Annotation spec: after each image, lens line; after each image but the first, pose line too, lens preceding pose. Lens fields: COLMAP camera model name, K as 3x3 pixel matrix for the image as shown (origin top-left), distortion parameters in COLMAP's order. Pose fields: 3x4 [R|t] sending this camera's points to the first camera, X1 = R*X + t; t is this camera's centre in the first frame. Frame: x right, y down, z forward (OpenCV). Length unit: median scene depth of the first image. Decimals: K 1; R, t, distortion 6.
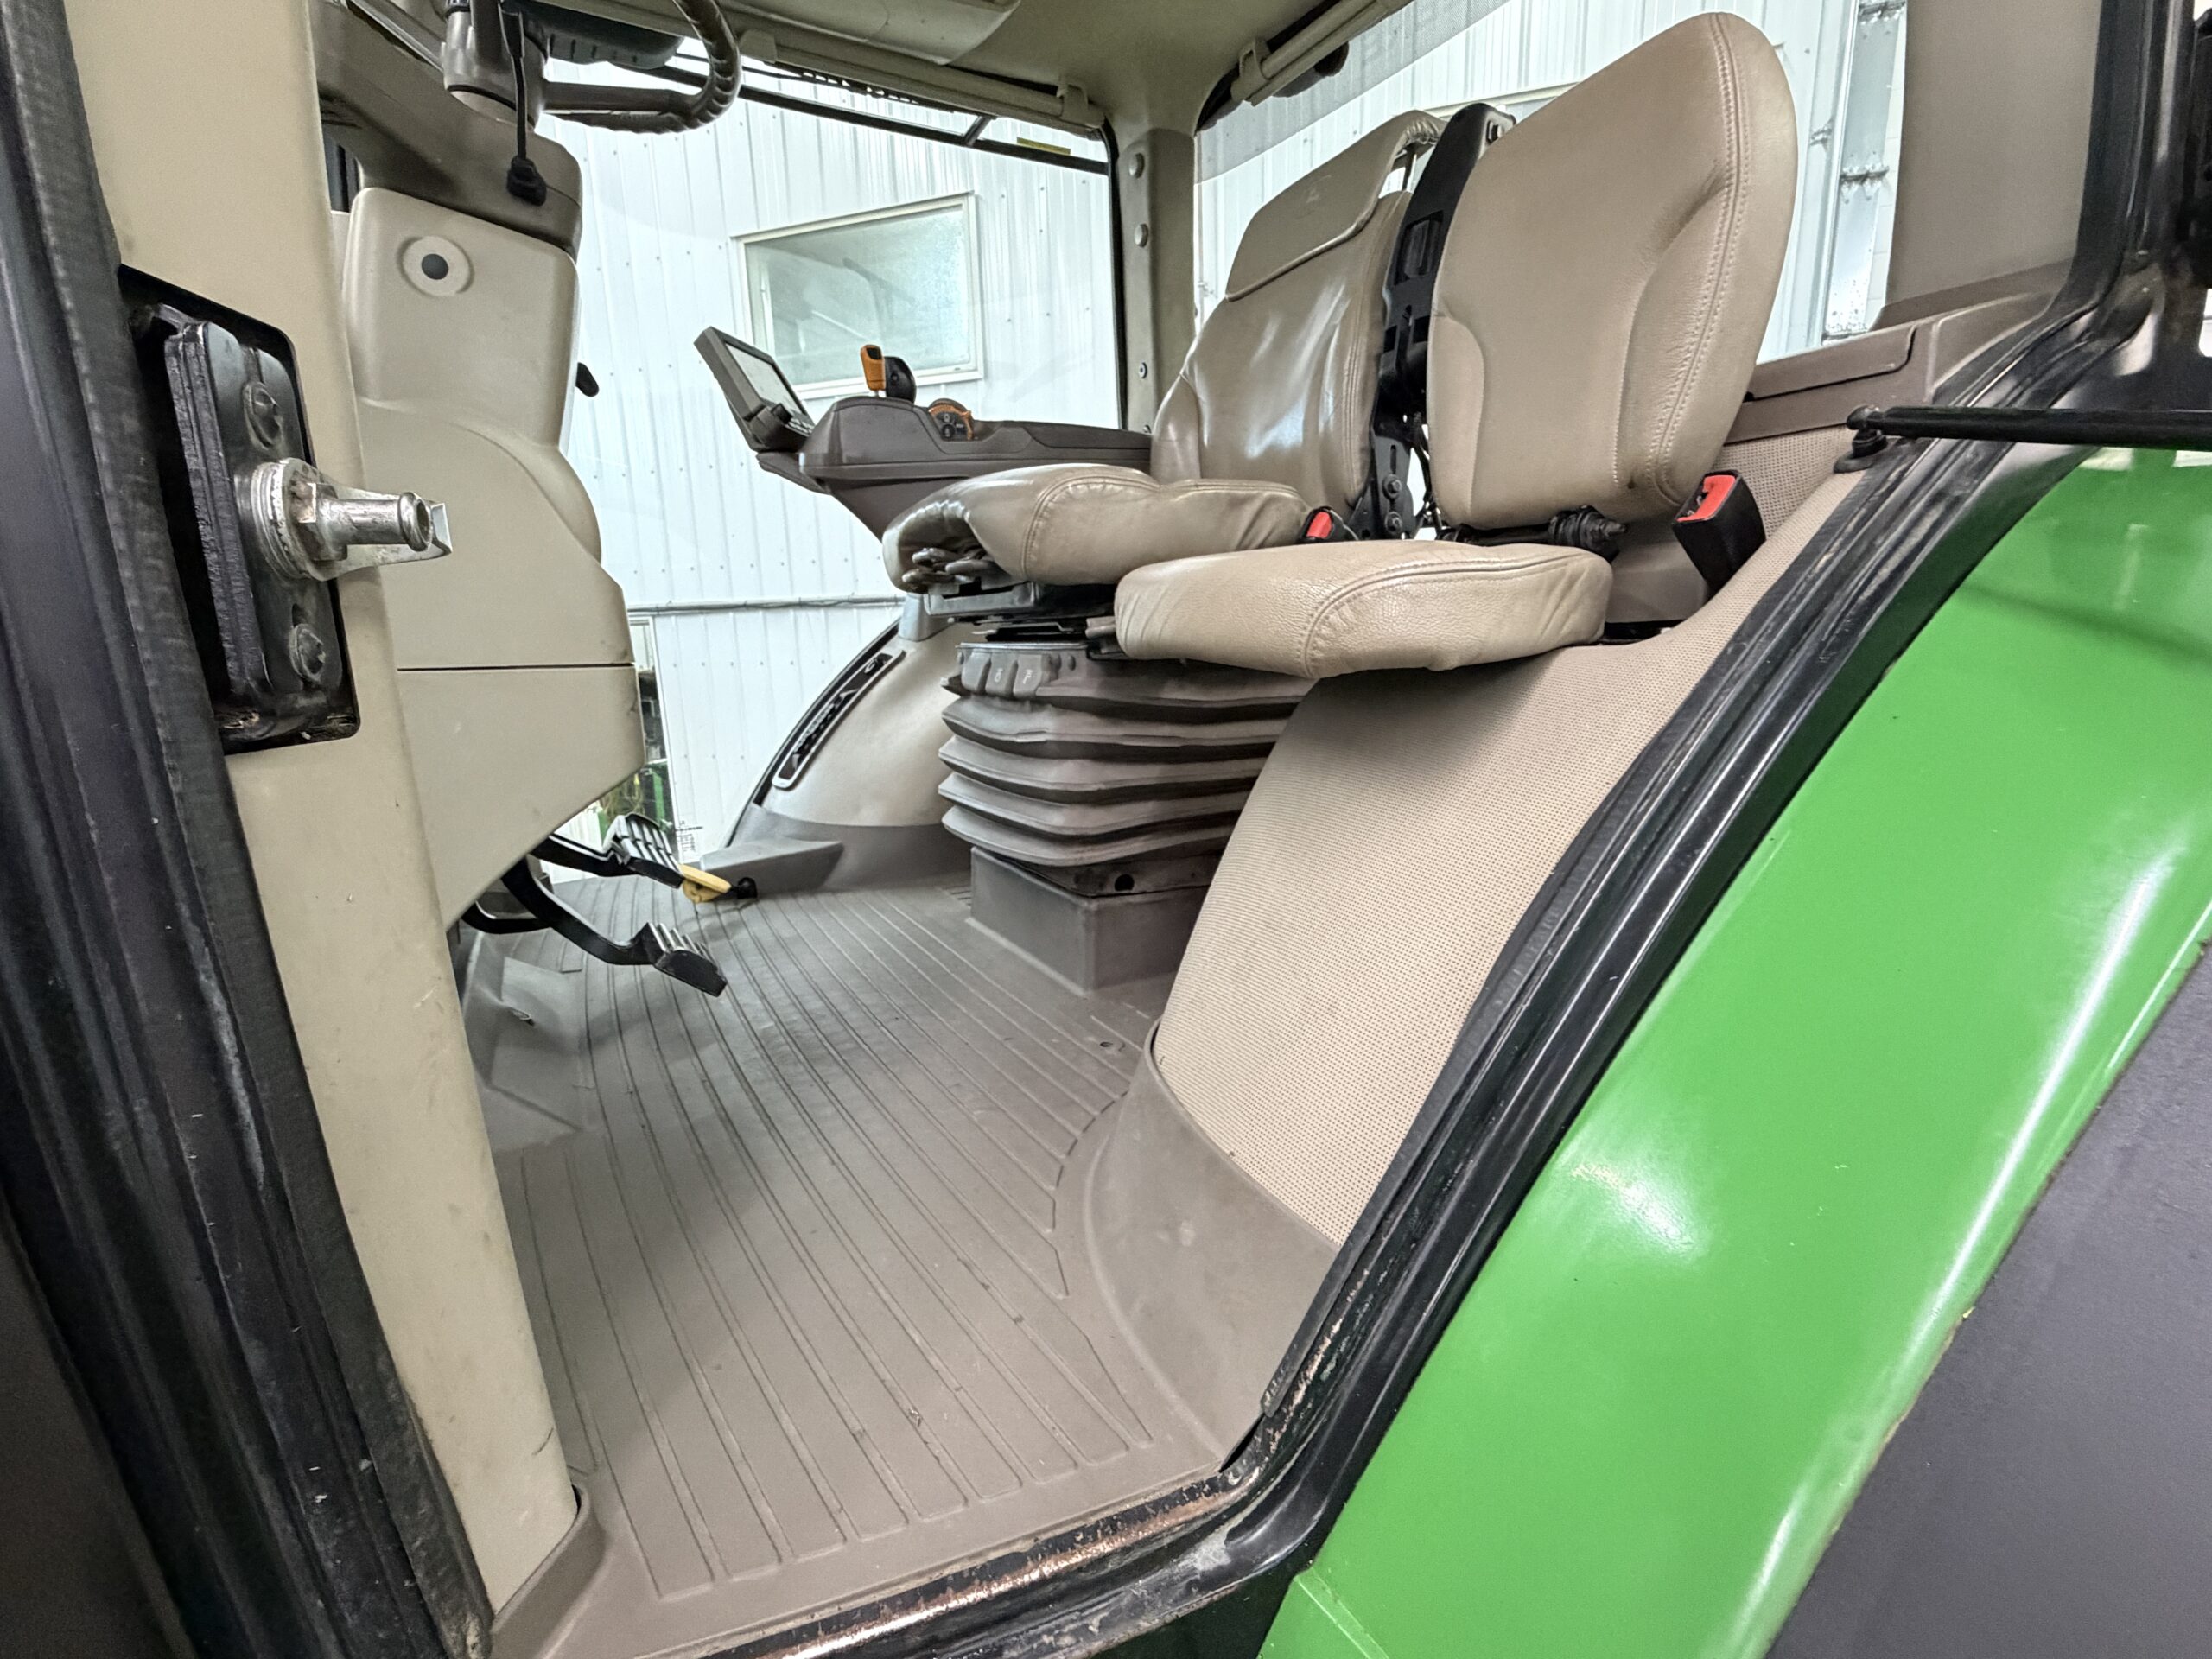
lens RADIAL K [[959.8, 0, 1109.6], [0, 959.8, 828.8], [0, 0, 1]] dist [-0.003788, 0.000472]
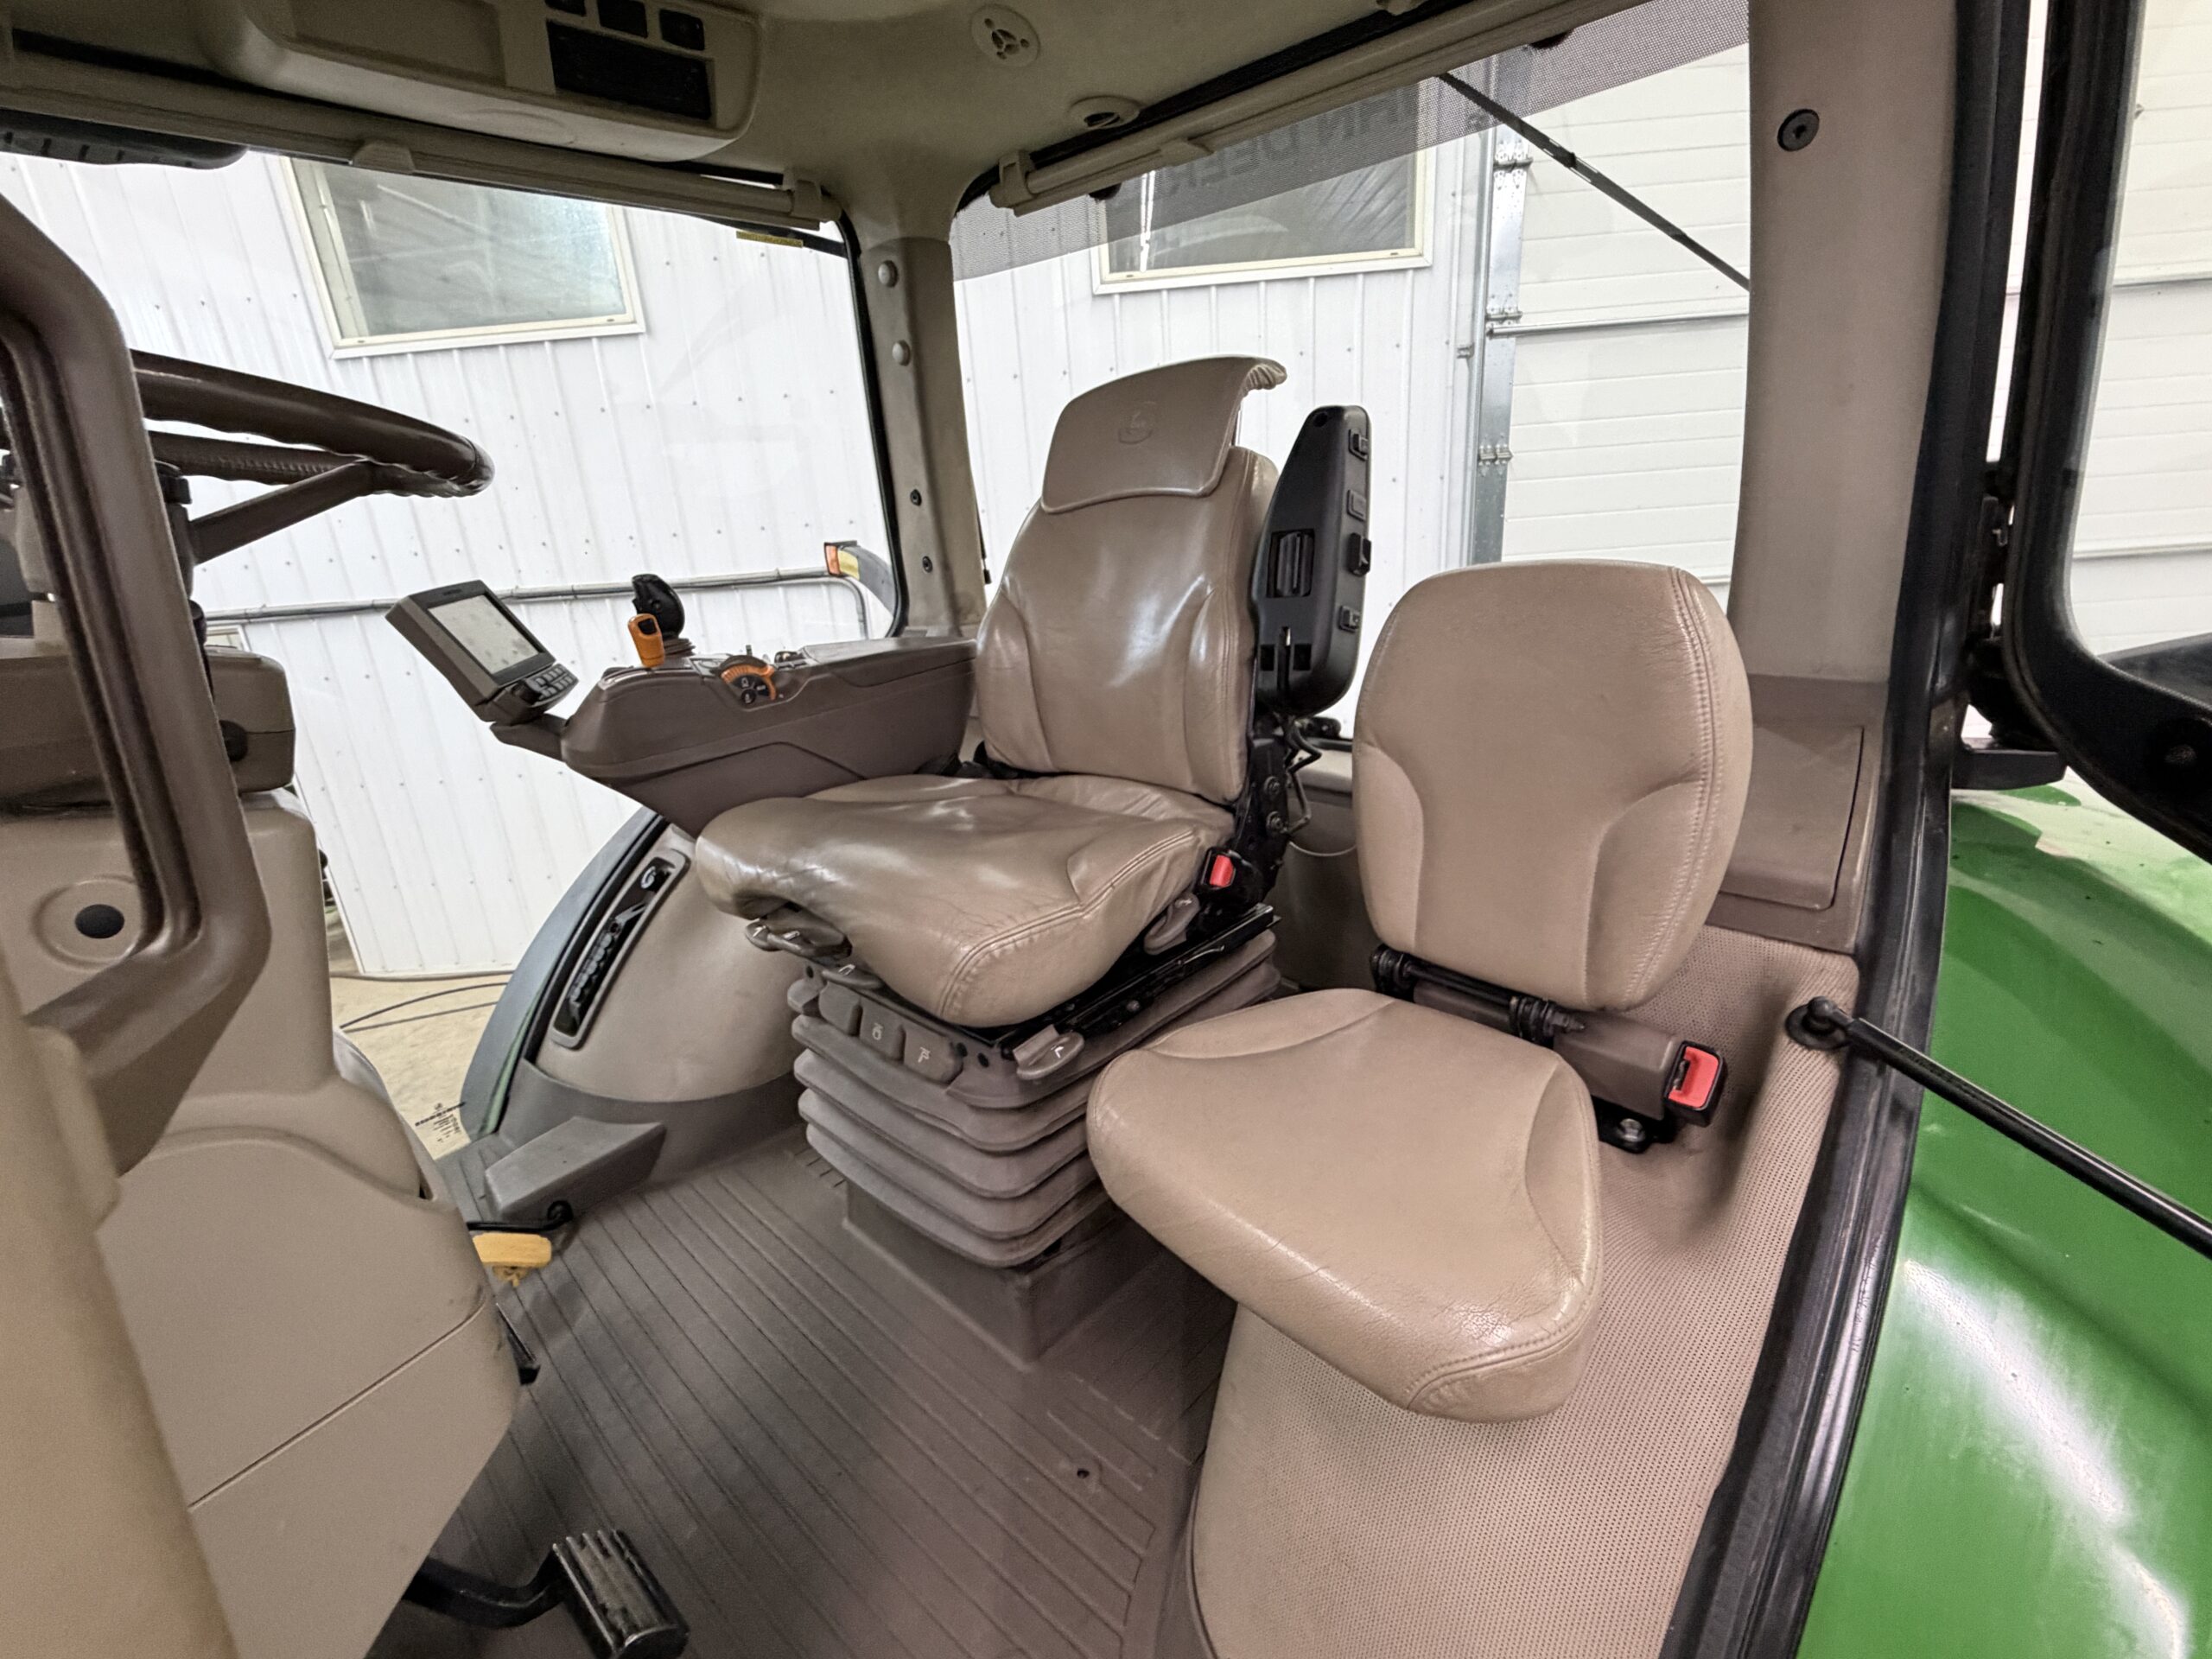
lens RADIAL K [[959.8, 0, 1099.4], [0, 959.8, 831.6], [0, 0, 1]] dist [-0.003788, 0.000472]
pose [[0.956006, -0.130320, 0.262811, -0.089671], [0.101117, 0.987392, 0.121791, -0.301073], [-0.275370, -0.089858, 0.957130, 0.074379]]
